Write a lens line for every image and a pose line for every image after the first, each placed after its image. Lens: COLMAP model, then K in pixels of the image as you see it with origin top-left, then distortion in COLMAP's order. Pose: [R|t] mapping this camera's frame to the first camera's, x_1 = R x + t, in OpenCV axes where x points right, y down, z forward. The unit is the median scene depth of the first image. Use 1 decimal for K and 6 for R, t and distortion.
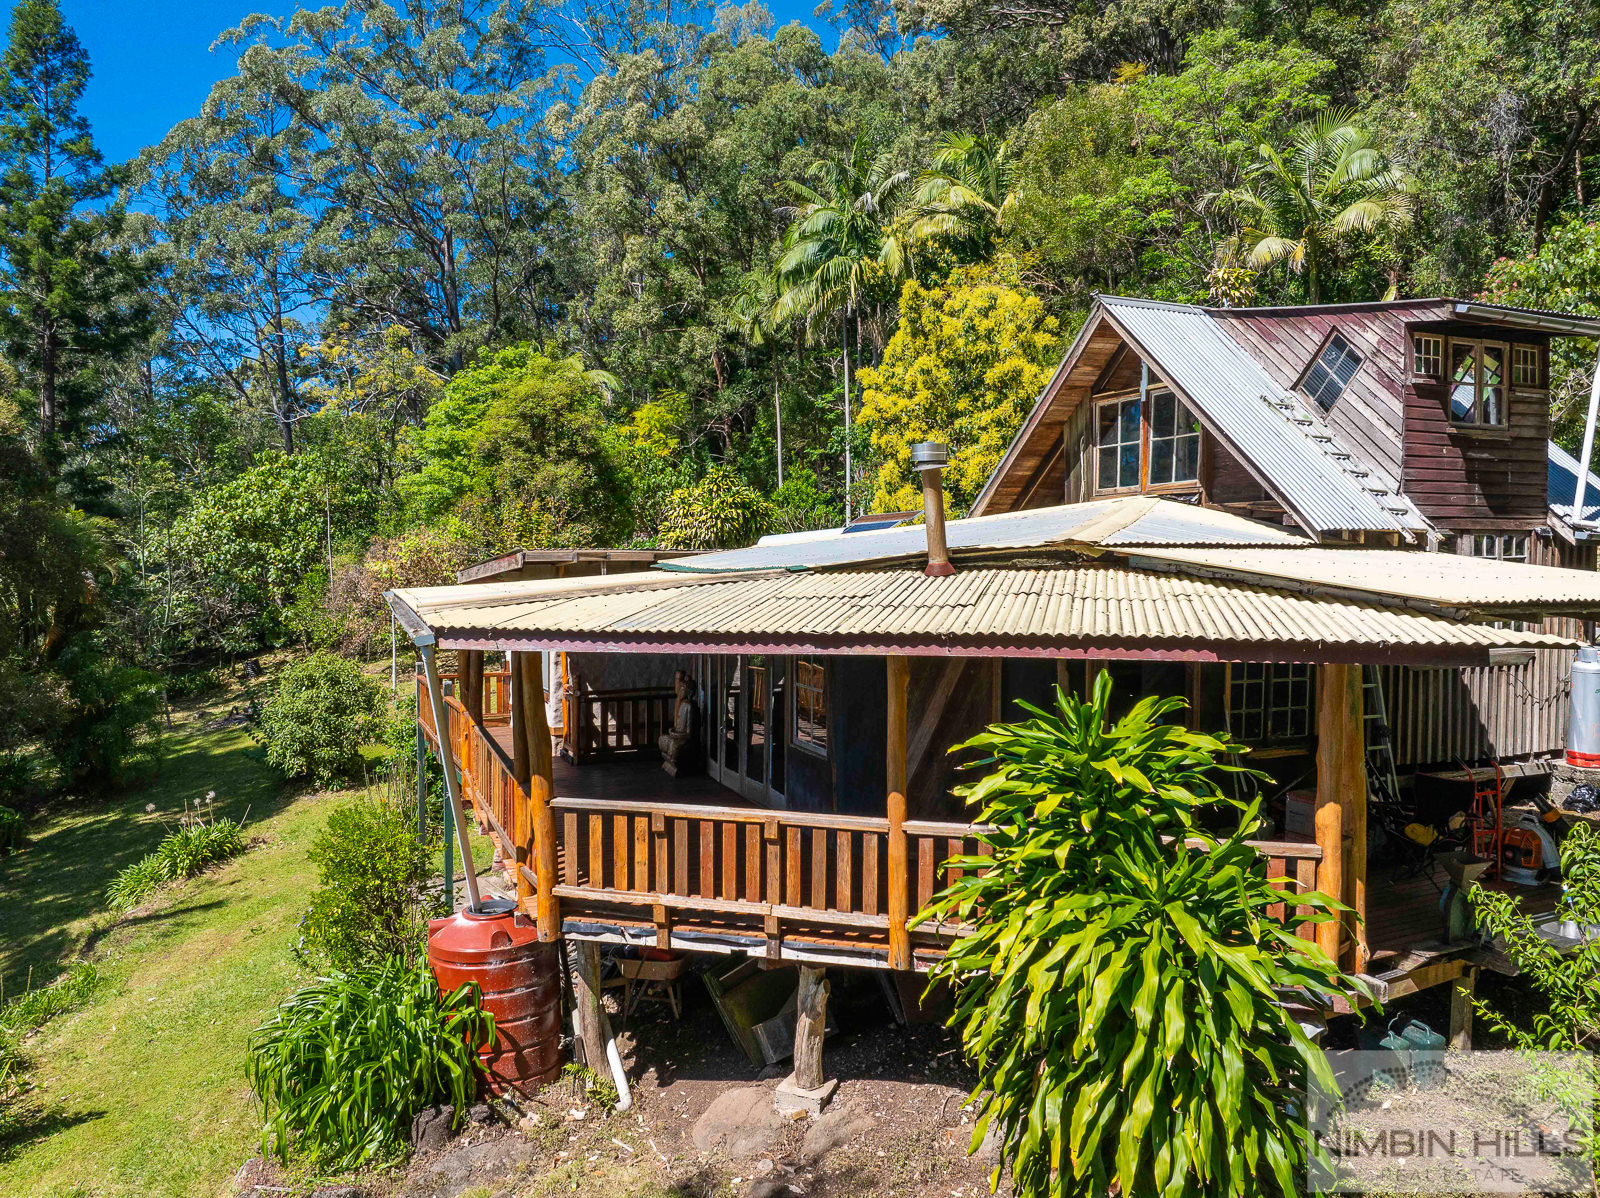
lens RADIAL K [[1126.7, 0, 797.1], [0, 1126.7, 596.3], [0, 0, 1]] dist [-0.038840, 0.004273]
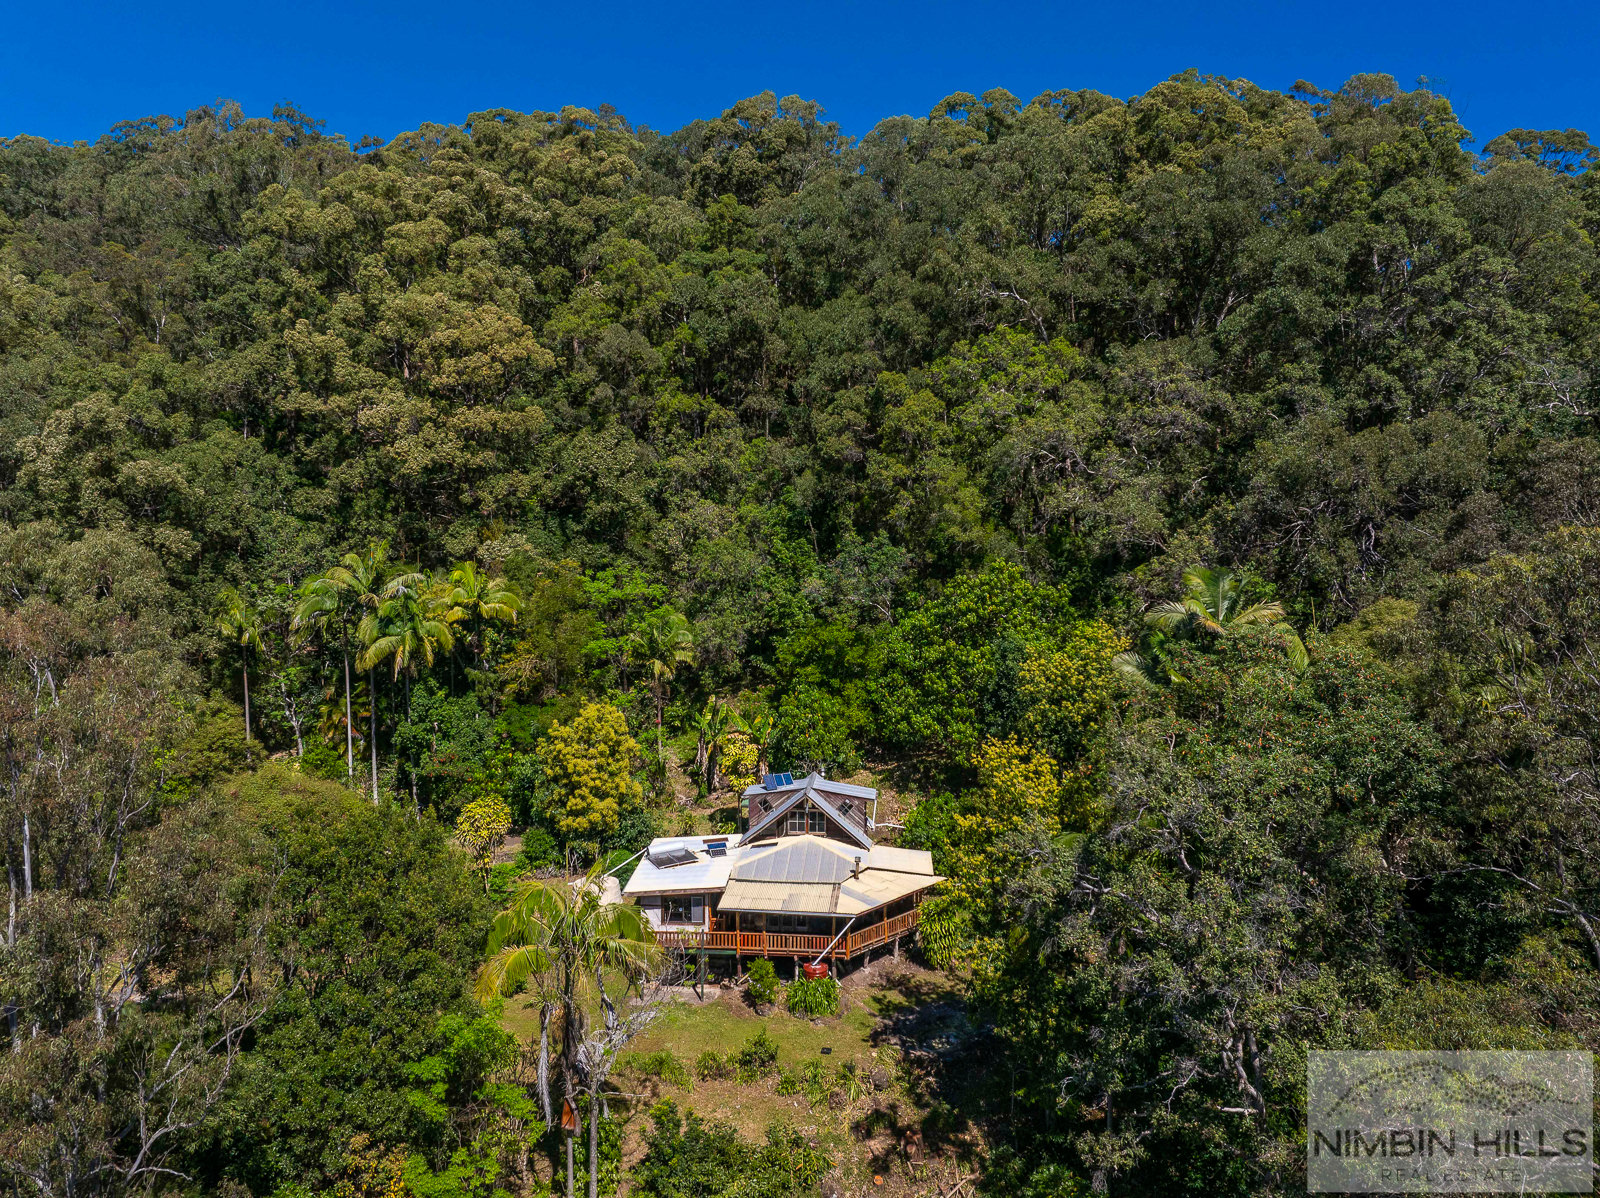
lens RADIAL K [[1126.7, 0, 802.1], [0, 1126.7, 596.9], [0, 0, 1]] dist [-0.038840, 0.004273]
pose [[0.464287, -0.052531, 0.884126, -2.207433], [0.030242, 0.998598, 0.043451, -0.756927], [-0.885168, 0.006564, 0.465224, -0.633849]]
